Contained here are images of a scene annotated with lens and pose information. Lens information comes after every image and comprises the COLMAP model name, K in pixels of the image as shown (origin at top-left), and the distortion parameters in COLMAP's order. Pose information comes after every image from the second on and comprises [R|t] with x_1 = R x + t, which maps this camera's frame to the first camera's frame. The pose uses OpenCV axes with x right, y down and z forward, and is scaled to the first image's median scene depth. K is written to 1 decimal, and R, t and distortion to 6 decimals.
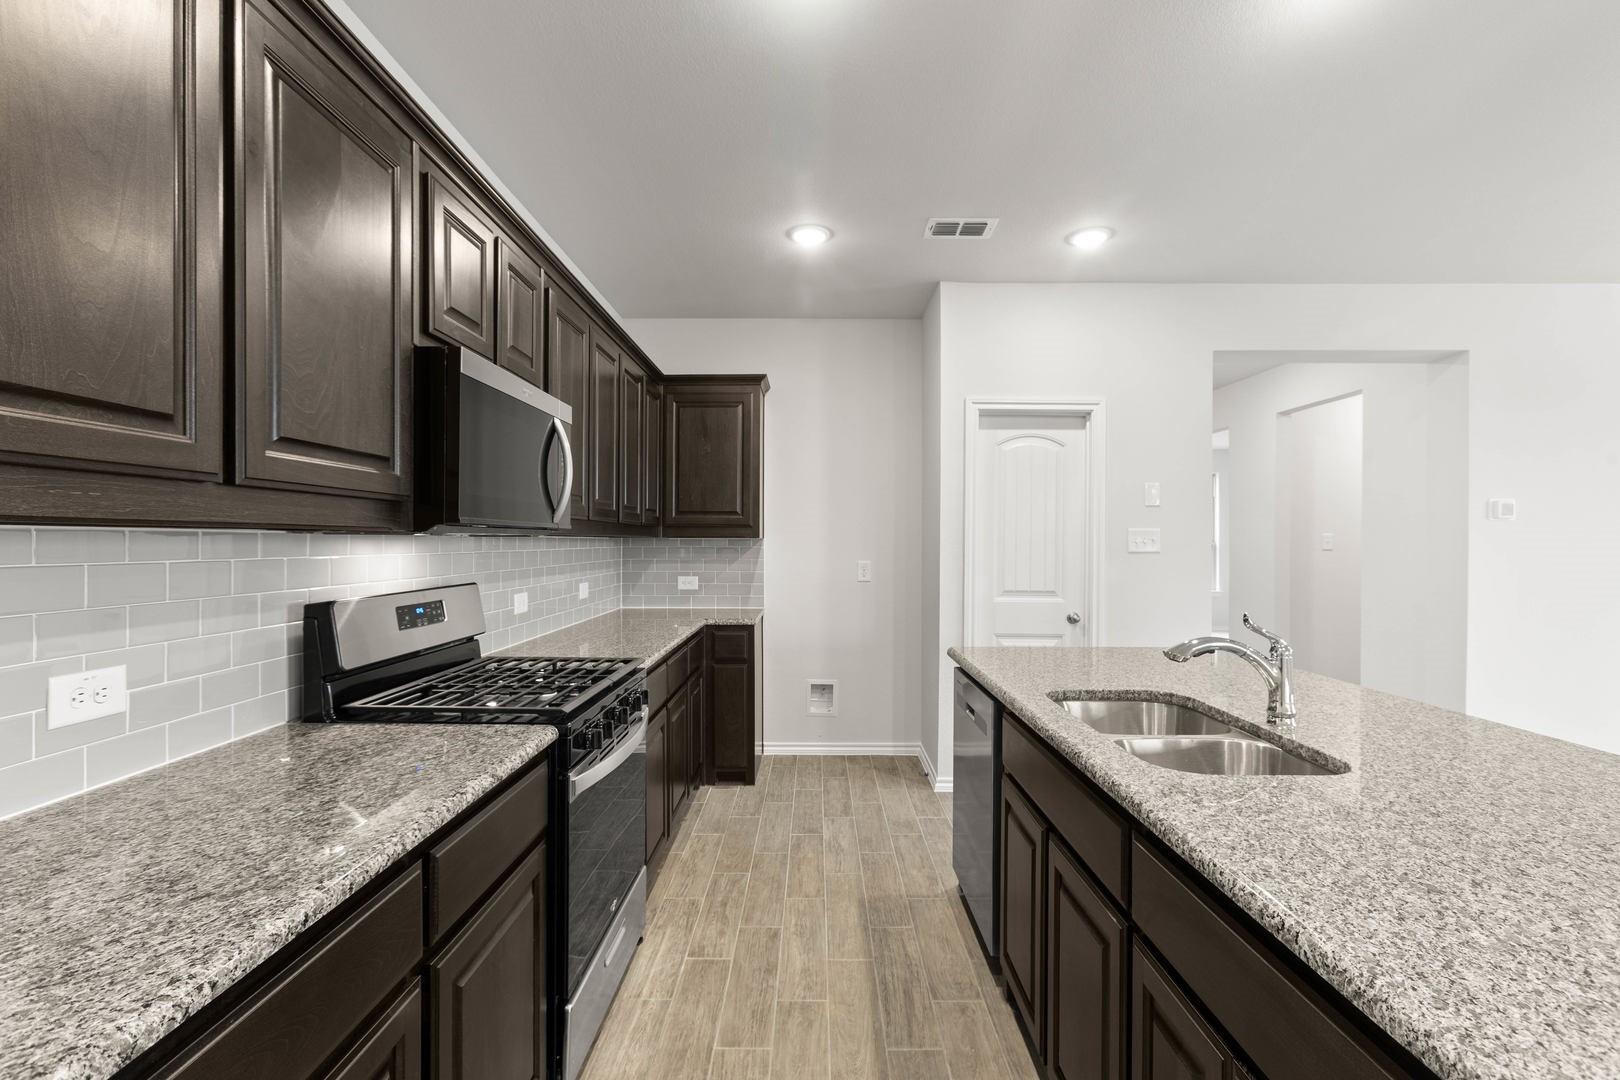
lens RADIAL K [[719.4, 0, 810.0], [0, 719.4, 536.5], [0, 0, 1]] dist [-0.011321, 0.007332]
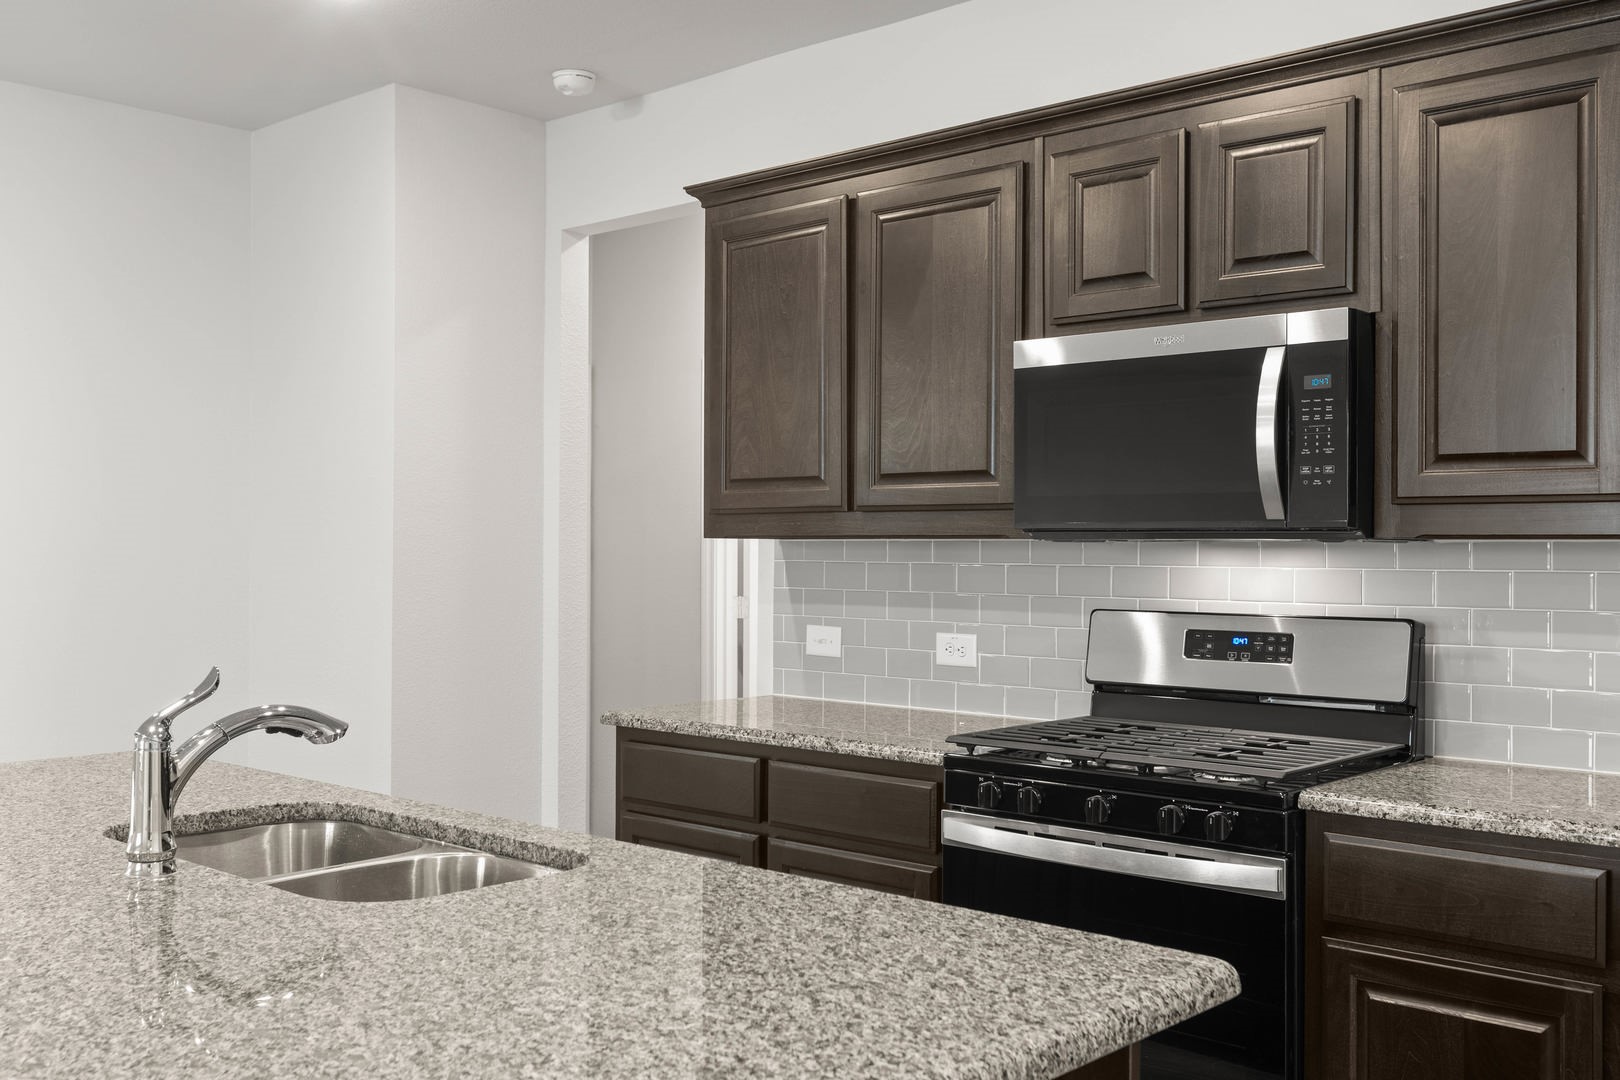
lens RADIAL K [[1623.8, 0, 804.2], [0, 1623.8, 544.4], [0, 0, 1]] dist [-0.019160, 0.000000]
pose [[-0.677094, -0.014479, -0.735754, 0.551370], [-0.006446, 0.999885, -0.013745, 0.014737], [0.735868, -0.004564, -0.677110, 0.970099]]
